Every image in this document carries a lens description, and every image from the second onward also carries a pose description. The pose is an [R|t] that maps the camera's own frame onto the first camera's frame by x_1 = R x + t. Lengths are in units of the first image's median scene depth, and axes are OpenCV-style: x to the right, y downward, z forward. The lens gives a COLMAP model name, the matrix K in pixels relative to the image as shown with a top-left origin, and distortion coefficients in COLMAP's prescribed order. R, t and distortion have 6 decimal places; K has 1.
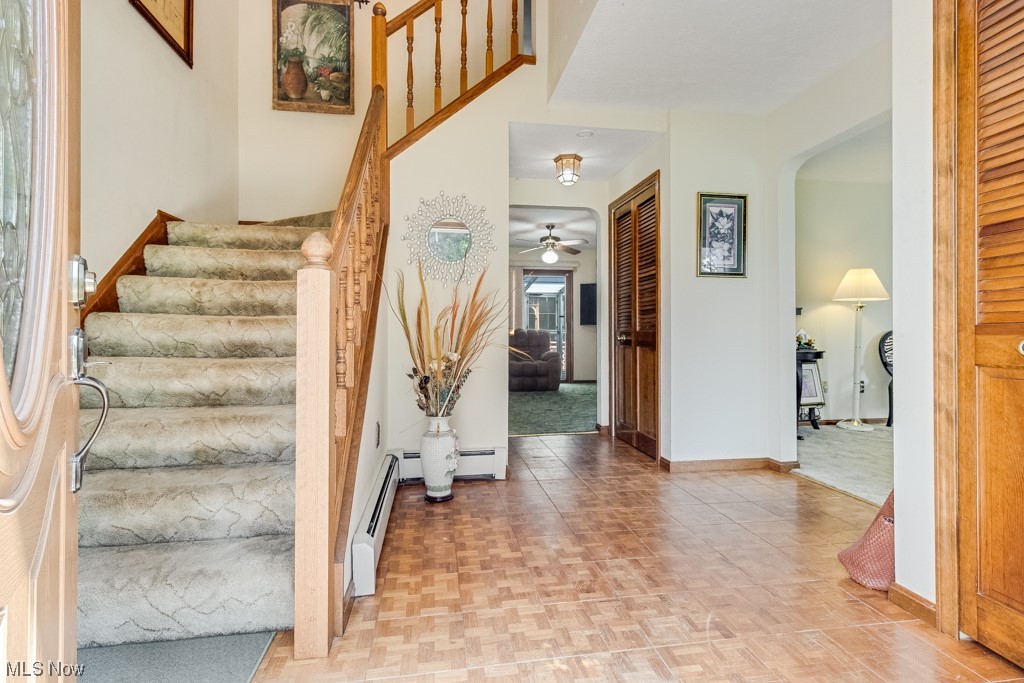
lens RADIAL K [[493.6, 0, 515.3], [0, 493.6, 331.2], [0, 0, 1]] dist [0.000680, 0.000377]
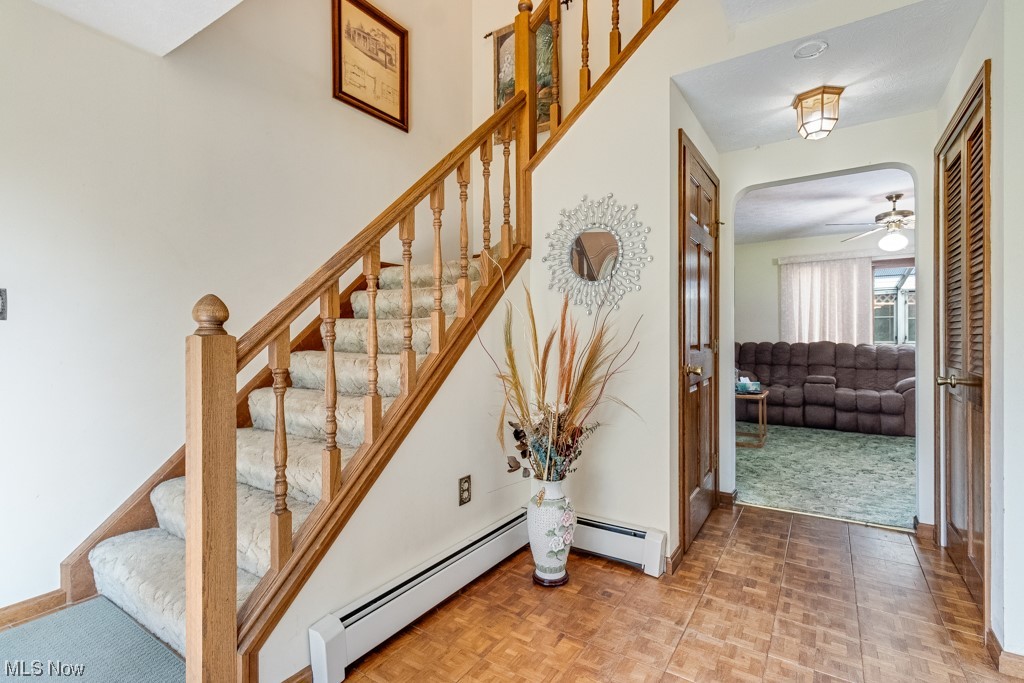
lens RADIAL K [[481.2, 0, 515.6], [0, 481.2, 340.6], [0, 0, 1]] dist [0.002014, -0.000062]
pose [[0.733912, 0.002191, -0.679242, 0.246742], [0.007346, 0.999911, 0.011162, -0.045575], [0.679205, -0.013181, 0.733830, 0.279946]]
